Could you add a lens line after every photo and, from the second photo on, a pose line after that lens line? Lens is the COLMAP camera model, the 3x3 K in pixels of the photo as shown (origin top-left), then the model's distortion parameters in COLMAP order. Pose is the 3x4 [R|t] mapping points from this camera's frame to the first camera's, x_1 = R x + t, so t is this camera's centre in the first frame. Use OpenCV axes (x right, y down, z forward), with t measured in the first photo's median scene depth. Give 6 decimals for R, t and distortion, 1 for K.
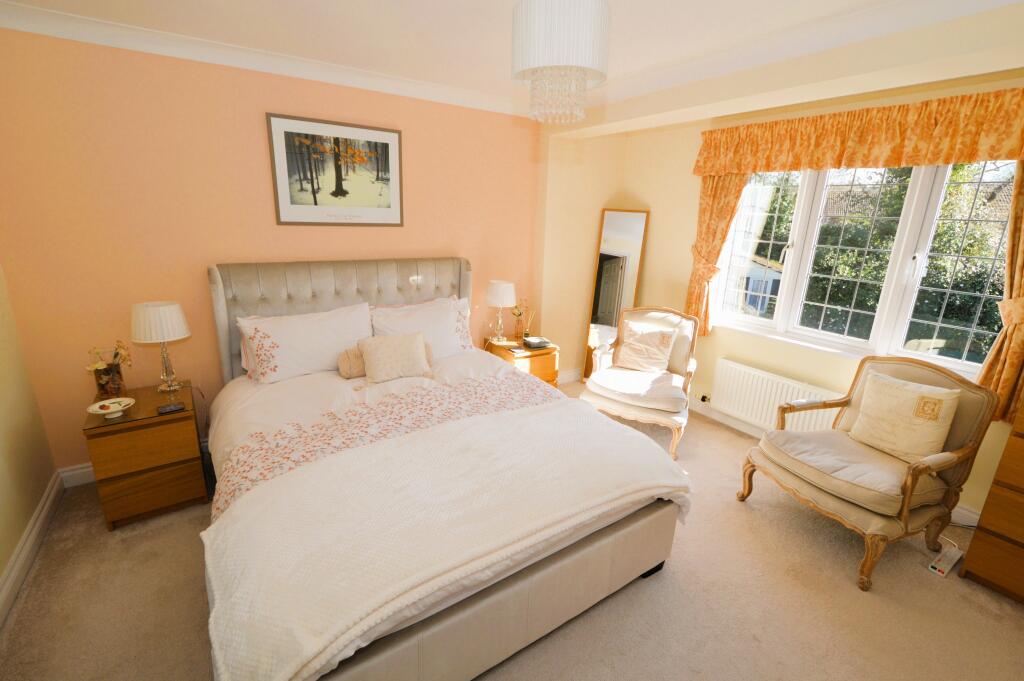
lens RADIAL K [[451.0, 0, 508.1], [0, 451.0, 339.3], [0, 0, 1]] dist [0.007145, -0.004738]
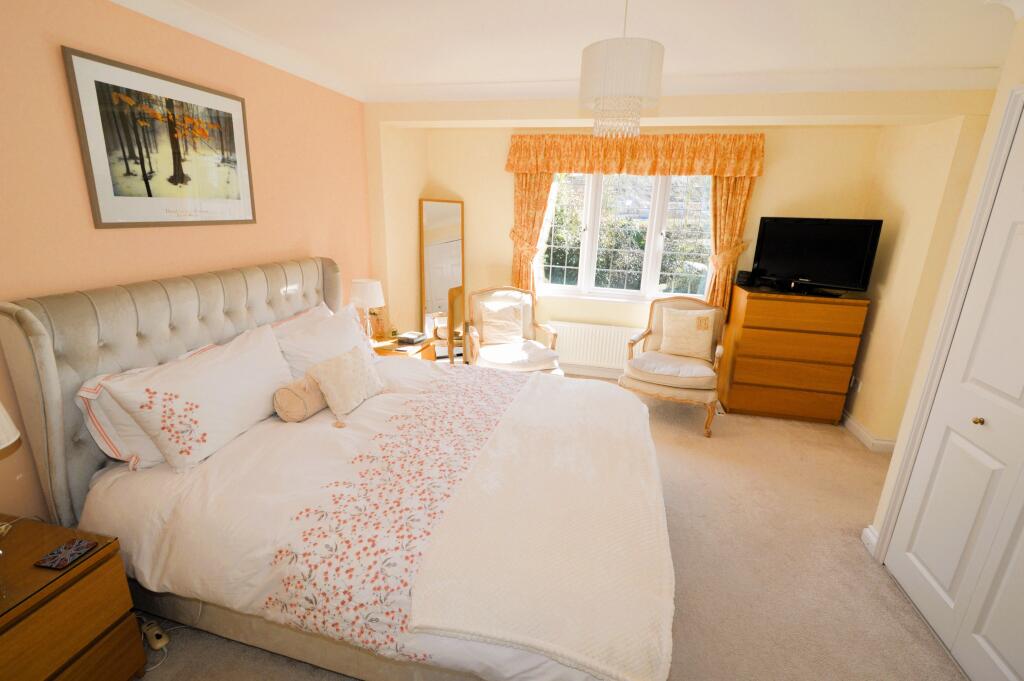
lens RADIAL K [[451.0, 0, 519.0], [0, 451.0, 338.7], [0, 0, 1]] dist [0.007145, -0.004738]
pose [[0.735961, -0.197604, 0.647545, -0.500886], [0.176213, 0.979401, 0.098600, -0.057548], [-0.653690, 0.041540, 0.755622, 0.134565]]
